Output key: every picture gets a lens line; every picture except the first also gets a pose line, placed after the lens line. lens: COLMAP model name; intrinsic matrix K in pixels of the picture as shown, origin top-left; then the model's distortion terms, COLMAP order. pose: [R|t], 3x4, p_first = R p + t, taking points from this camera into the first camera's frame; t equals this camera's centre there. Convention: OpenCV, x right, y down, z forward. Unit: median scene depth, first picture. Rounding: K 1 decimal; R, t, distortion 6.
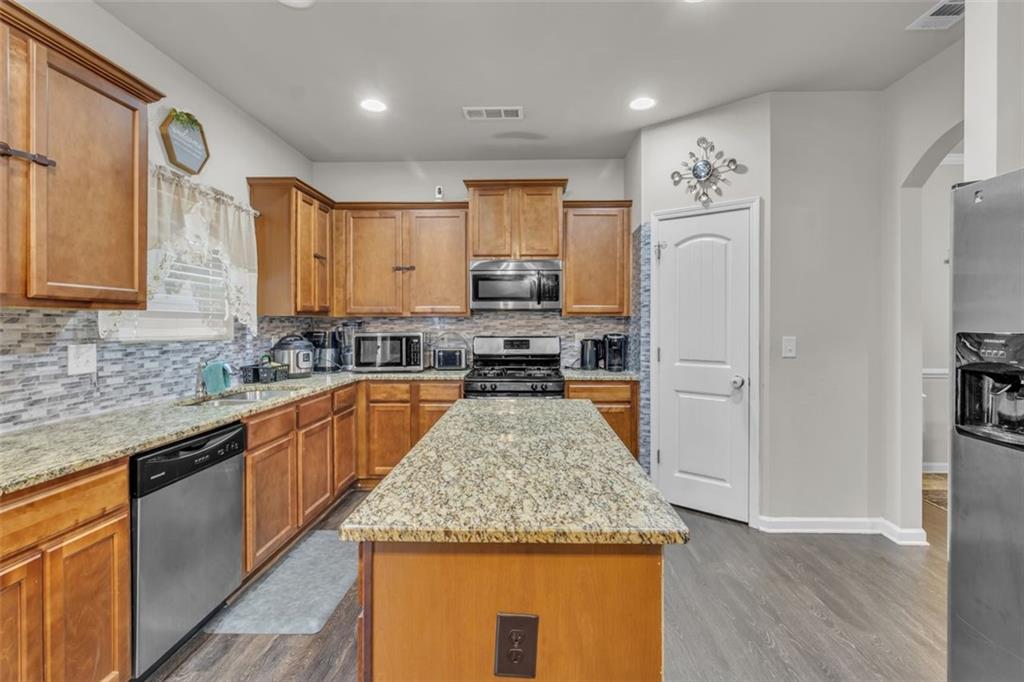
lens RADIAL K [[488.2, 0, 523.4], [0, 488.2, 320.7], [0, 0, 1]] dist [0.000052, -0.000136]
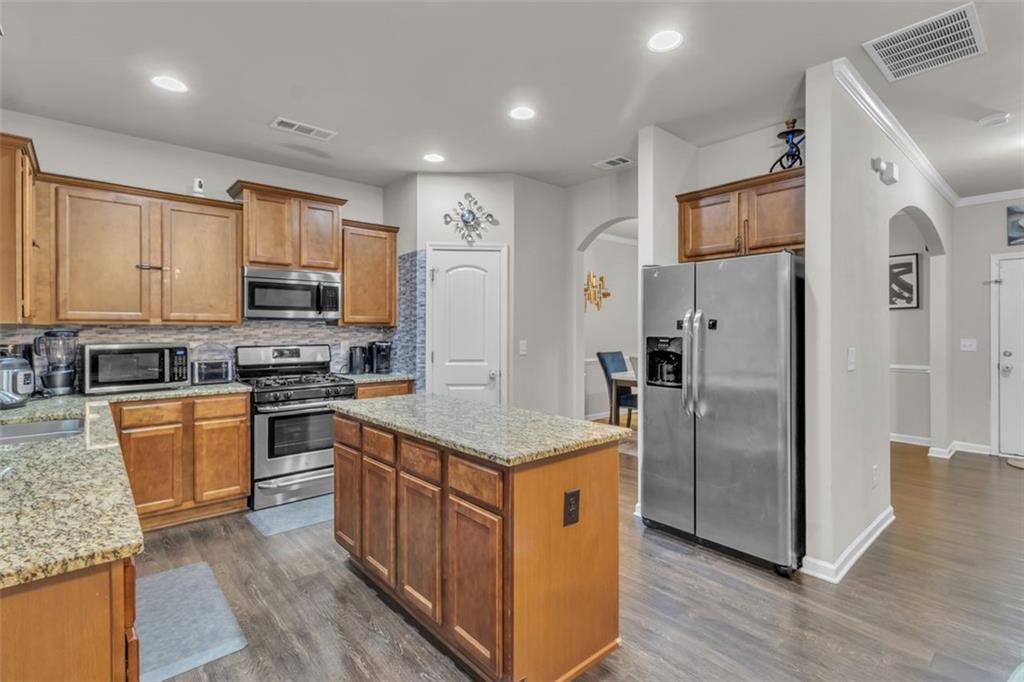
lens RADIAL K [[488.2, 0, 523.4], [0, 488.2, 320.7], [0, 0, 1]] dist [0.000052, -0.000136]
pose [[0.721818, 0.014114, 0.691939, -0.396471], [-0.003214, 0.999850, -0.017042, -0.003069], [-0.692076, 0.010077, 0.721755, -0.059245]]
